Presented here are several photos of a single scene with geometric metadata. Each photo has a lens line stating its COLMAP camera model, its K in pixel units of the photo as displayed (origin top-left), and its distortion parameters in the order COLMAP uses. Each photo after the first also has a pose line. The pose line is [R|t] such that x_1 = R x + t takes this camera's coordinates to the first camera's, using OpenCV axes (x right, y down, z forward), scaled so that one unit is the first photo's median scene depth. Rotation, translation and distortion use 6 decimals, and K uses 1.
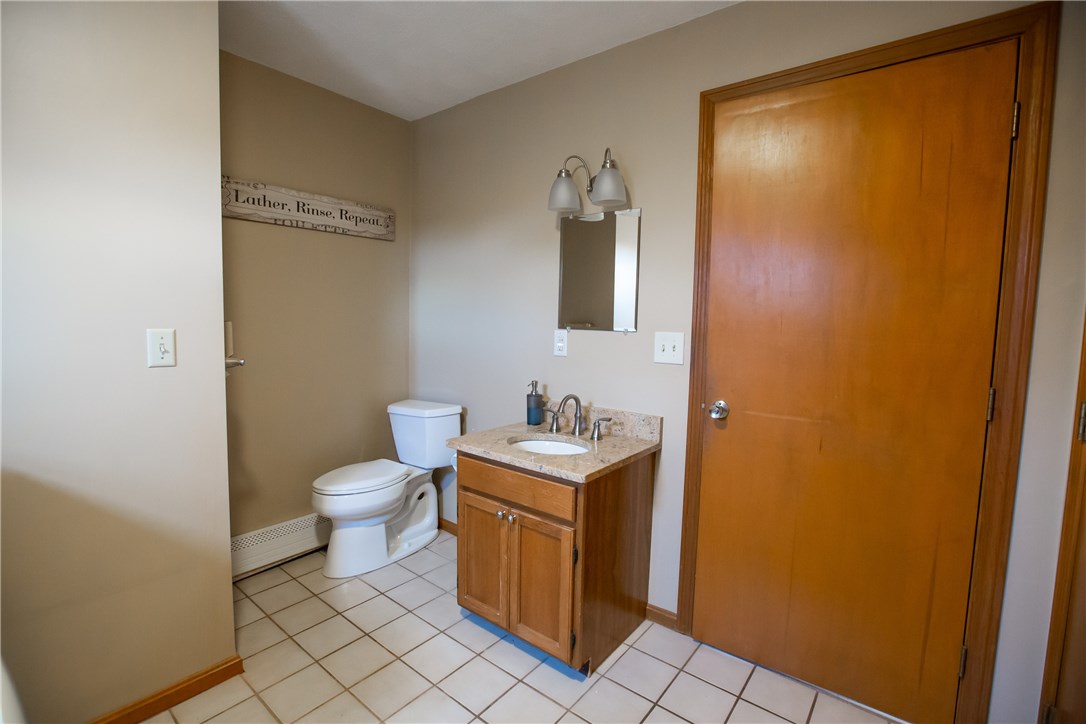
lens RADIAL K [[491.3, 0, 543.0], [0, 491.3, 362.0], [0, 0, 1]] dist [-0.023845, 0.000251]
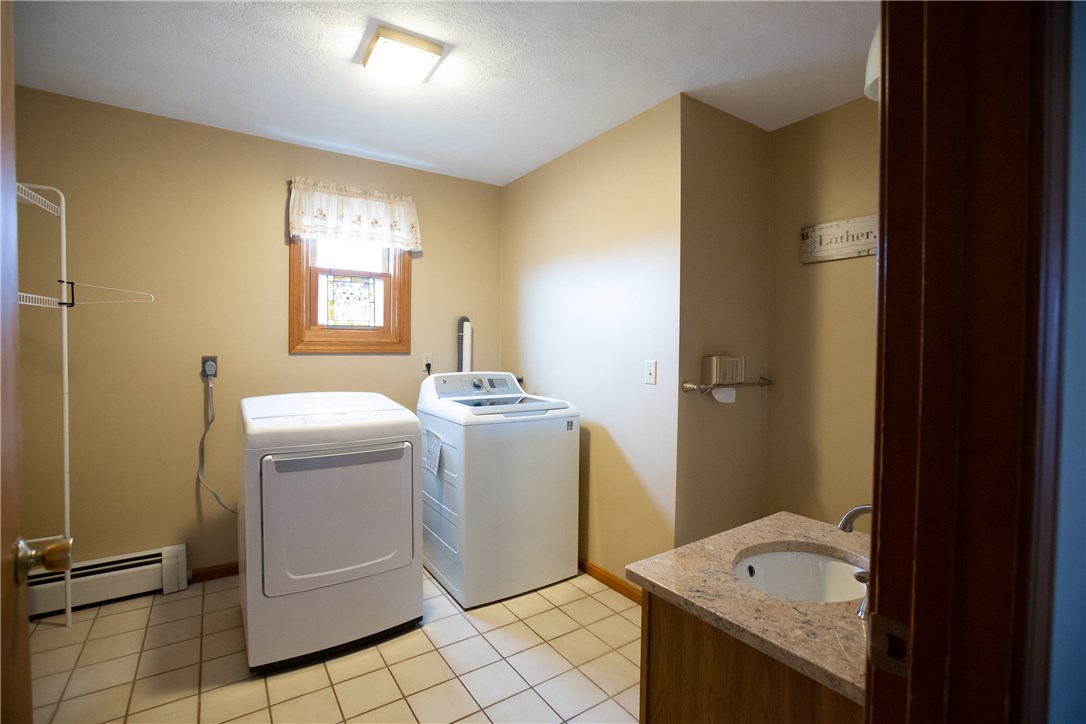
lens RADIAL K [[491.3, 0, 543.0], [0, 491.3, 362.0], [0, 0, 1]] dist [-0.023845, 0.000251]
pose [[-0.295052, 0.003718, -0.955474, 0.713220], [-0.095153, 0.994907, 0.033255, -0.068907], [0.950732, 0.100728, -0.293195, 0.949861]]
